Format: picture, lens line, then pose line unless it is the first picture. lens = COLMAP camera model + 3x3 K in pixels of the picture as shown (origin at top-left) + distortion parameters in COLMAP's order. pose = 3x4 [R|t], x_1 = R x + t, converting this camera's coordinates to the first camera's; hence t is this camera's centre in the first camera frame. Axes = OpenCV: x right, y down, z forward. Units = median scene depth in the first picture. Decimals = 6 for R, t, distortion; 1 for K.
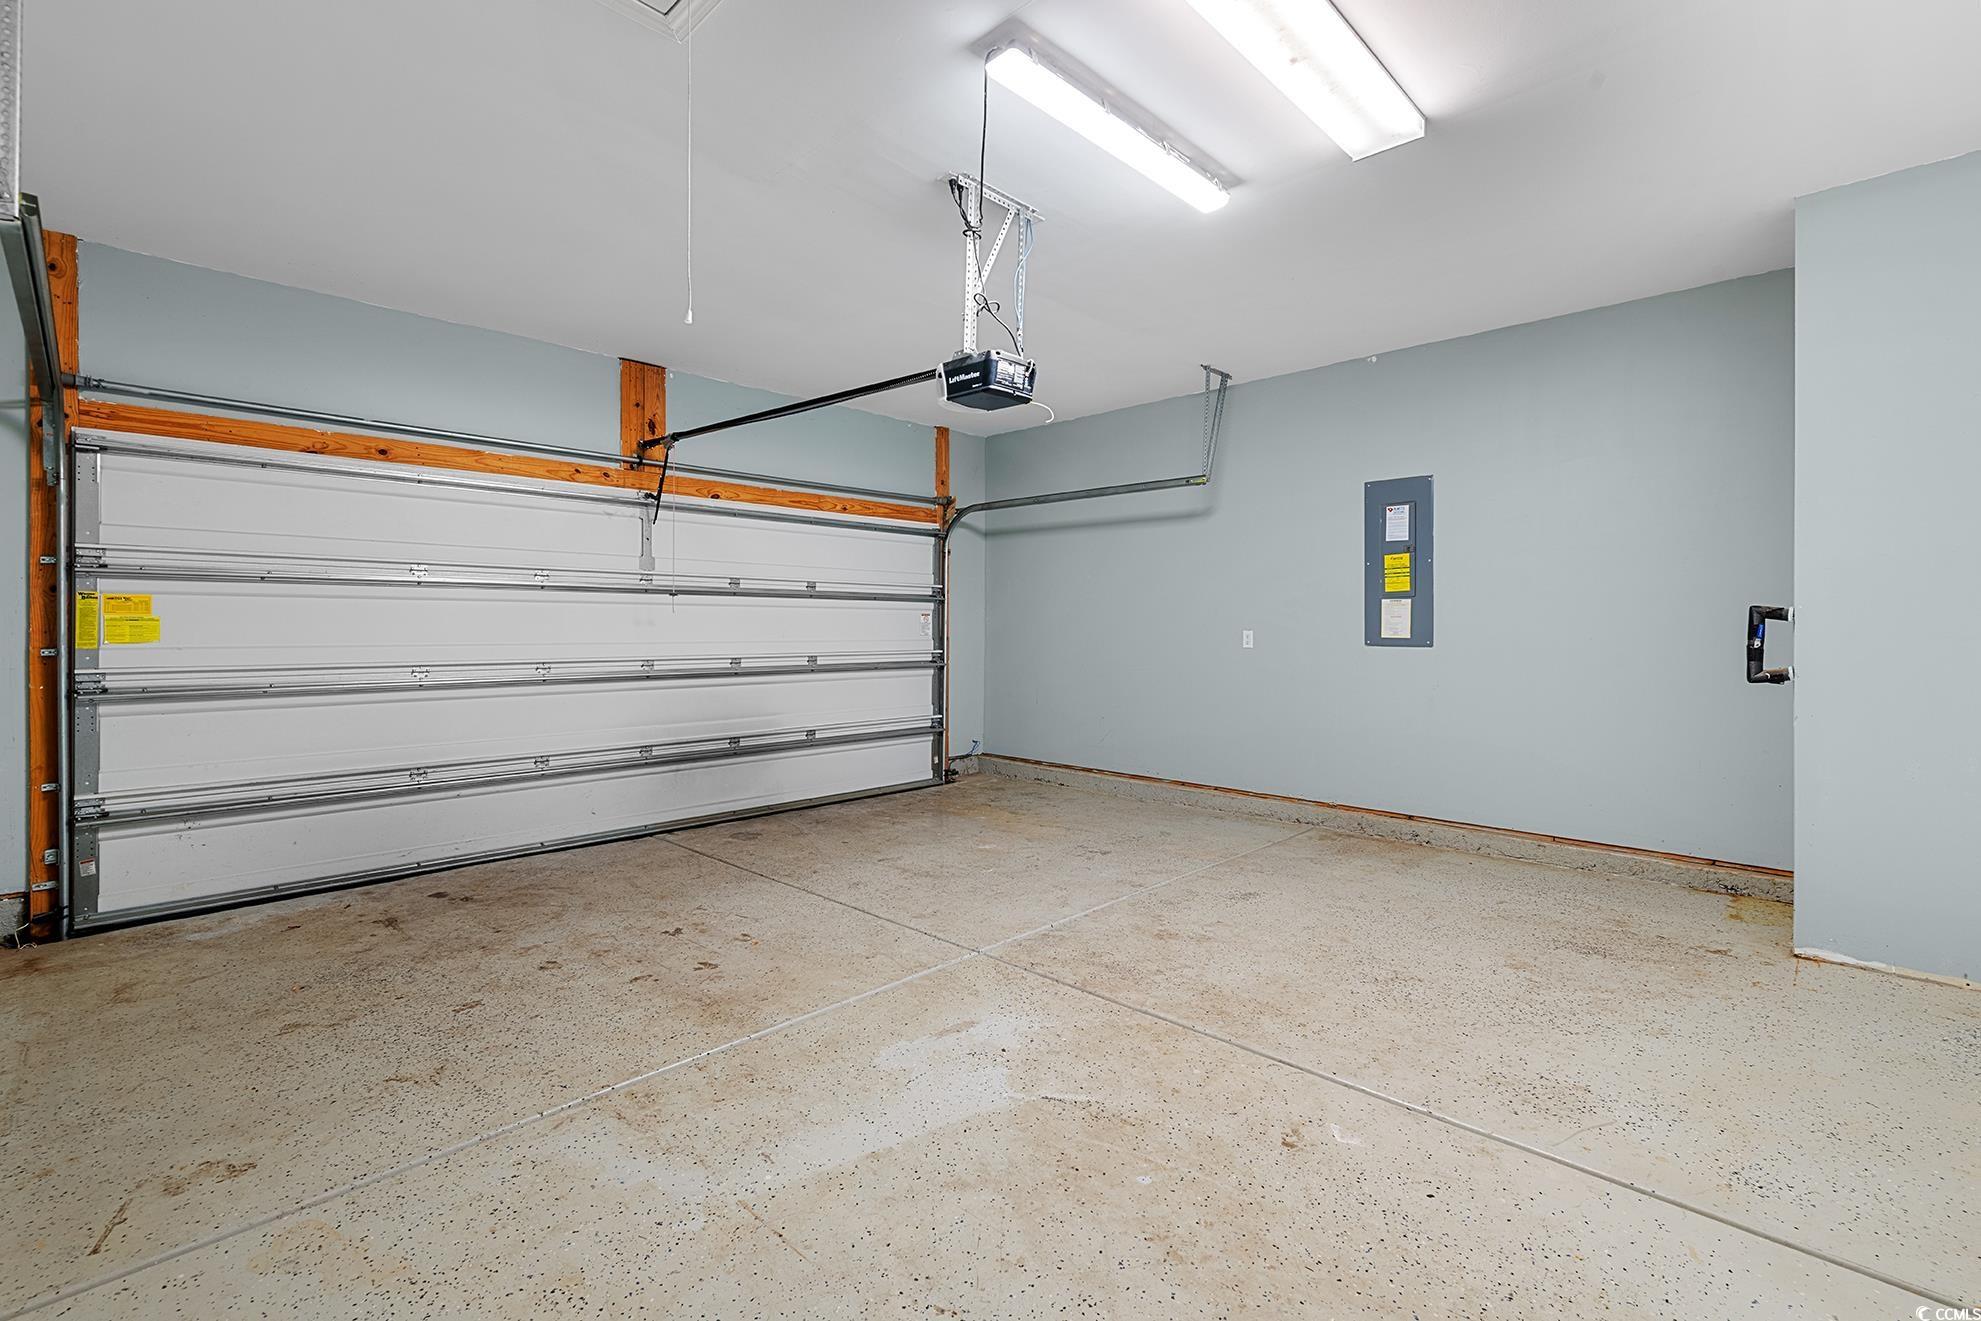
lens RADIAL K [[872.2, 0, 988.9], [0, 872.2, 646.1], [0, 0, 1]] dist [0.003643, 0.002090]
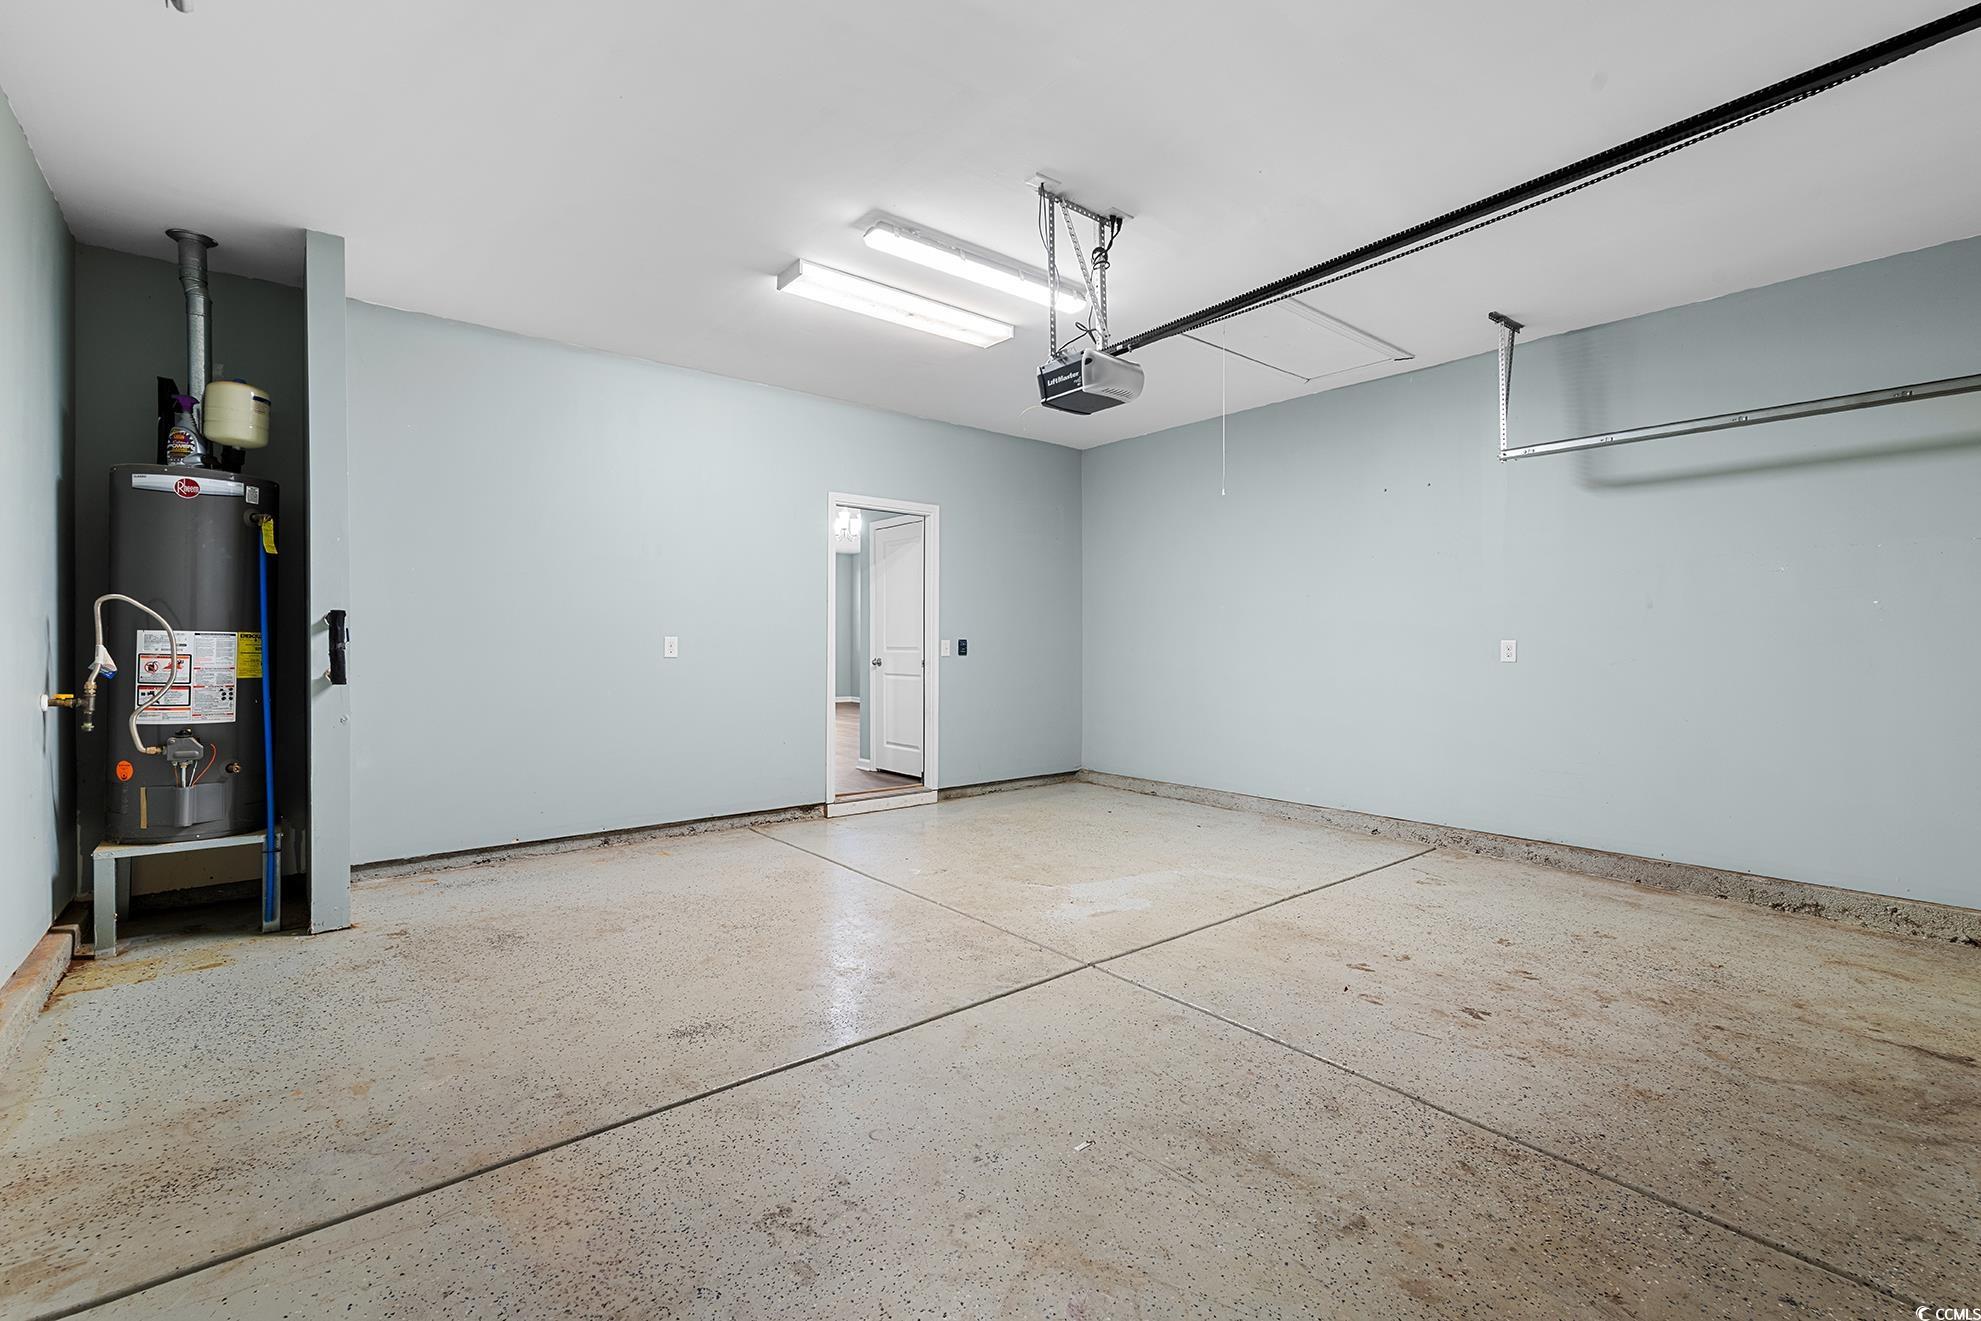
lens RADIAL K [[872.2, 0, 987.5], [0, 872.2, 649.1], [0, 0, 1]] dist [0.003643, 0.002090]
pose [[-0.994476, -0.005449, 0.104819, 0.004485], [-0.002407, 0.999573, 0.029127, -0.033171], [-0.104933, 0.028714, -0.994065, 2.024990]]
